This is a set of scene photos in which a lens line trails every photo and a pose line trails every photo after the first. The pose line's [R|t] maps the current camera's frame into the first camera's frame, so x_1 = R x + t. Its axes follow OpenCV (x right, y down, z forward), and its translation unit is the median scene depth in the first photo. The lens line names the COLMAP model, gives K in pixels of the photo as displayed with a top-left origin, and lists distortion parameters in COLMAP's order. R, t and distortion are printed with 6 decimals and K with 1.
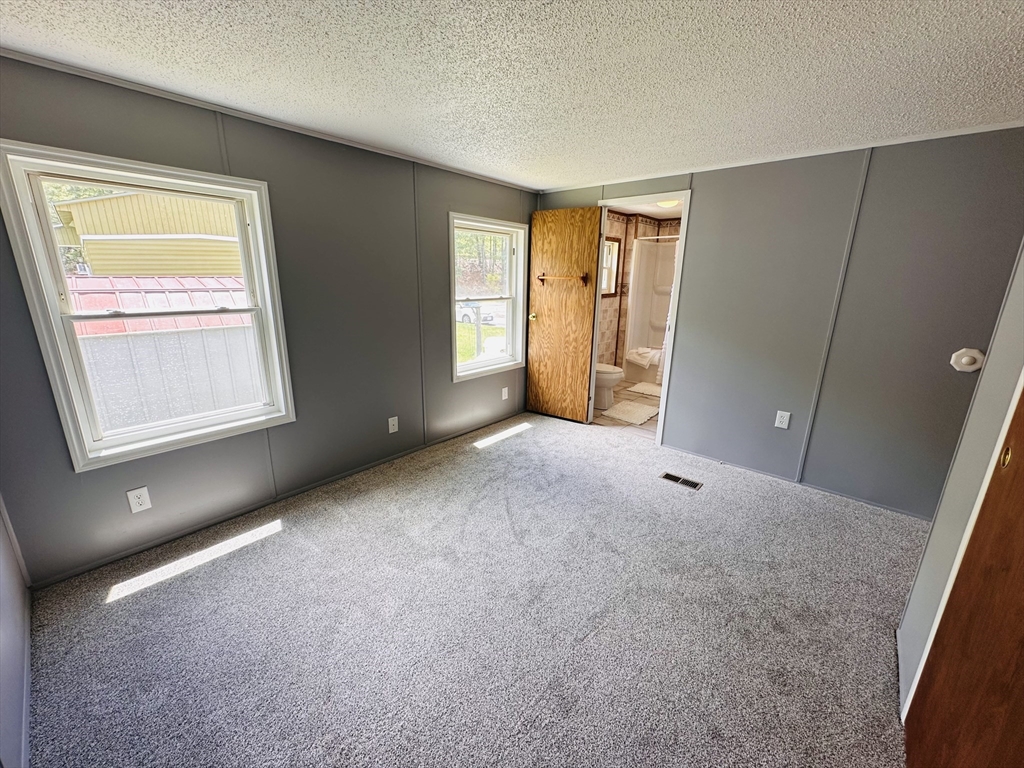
lens RADIAL K [[409.1, 0, 511.6], [0, 409.1, 383.1], [0, 0, 1]] dist [-0.001452, 0.000134]
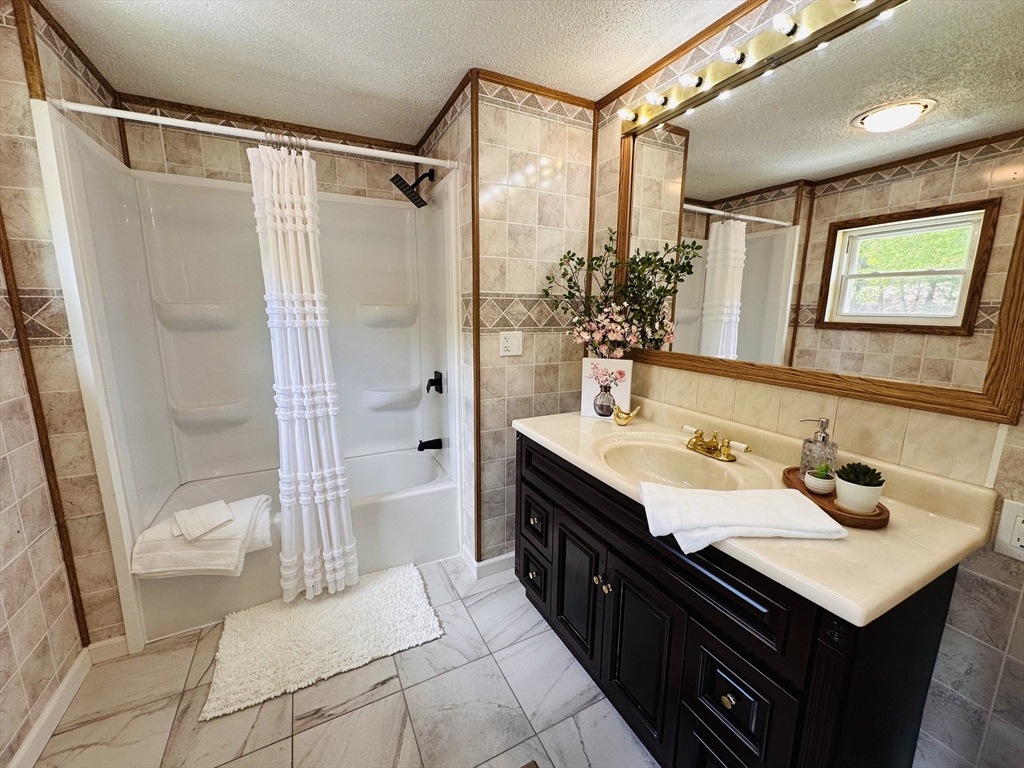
lens RADIAL K [[409.1, 0, 511.6], [0, 409.1, 383.1], [0, 0, 1]] dist [-0.001452, 0.000134]
pose [[0.371156, -0.180278, 0.910902, 0.217694], [0.240464, 0.966170, 0.093236, -0.206757], [-0.896895, 0.184434, 0.401950, 0.929499]]
